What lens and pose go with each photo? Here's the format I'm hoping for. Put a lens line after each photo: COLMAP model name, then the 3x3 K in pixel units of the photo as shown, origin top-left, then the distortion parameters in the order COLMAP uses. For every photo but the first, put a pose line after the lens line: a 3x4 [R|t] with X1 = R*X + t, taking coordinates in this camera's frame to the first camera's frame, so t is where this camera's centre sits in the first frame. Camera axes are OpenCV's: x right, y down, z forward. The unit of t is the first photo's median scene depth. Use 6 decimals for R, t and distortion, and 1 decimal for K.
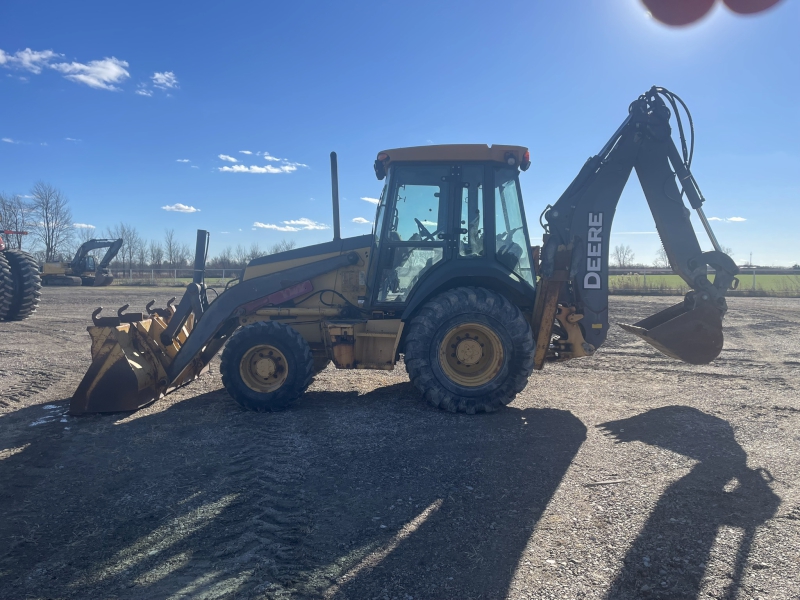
lens RADIAL K [[613.5, 0, 400.0], [0, 613.5, 300.0], [0, 0, 1]] dist [0.083965, -0.127602]
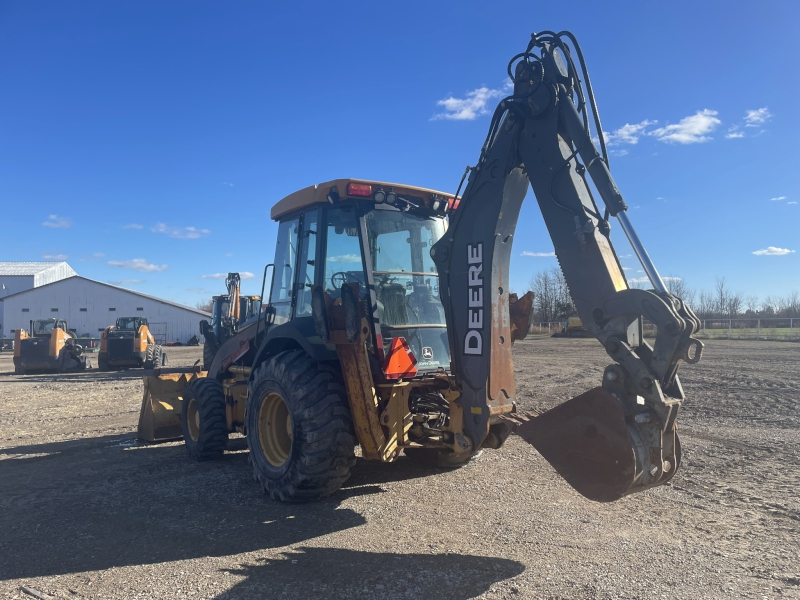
lens RADIAL K [[613.5, 0, 400.0], [0, 613.5, 300.0], [0, 0, 1]] dist [0.083965, -0.127602]
pose [[0.562195, -0.039942, -0.826040, 0.815753], [-0.027291, 0.997393, -0.066801, -0.030189], [0.826554, 0.060099, 0.559639, 0.539629]]
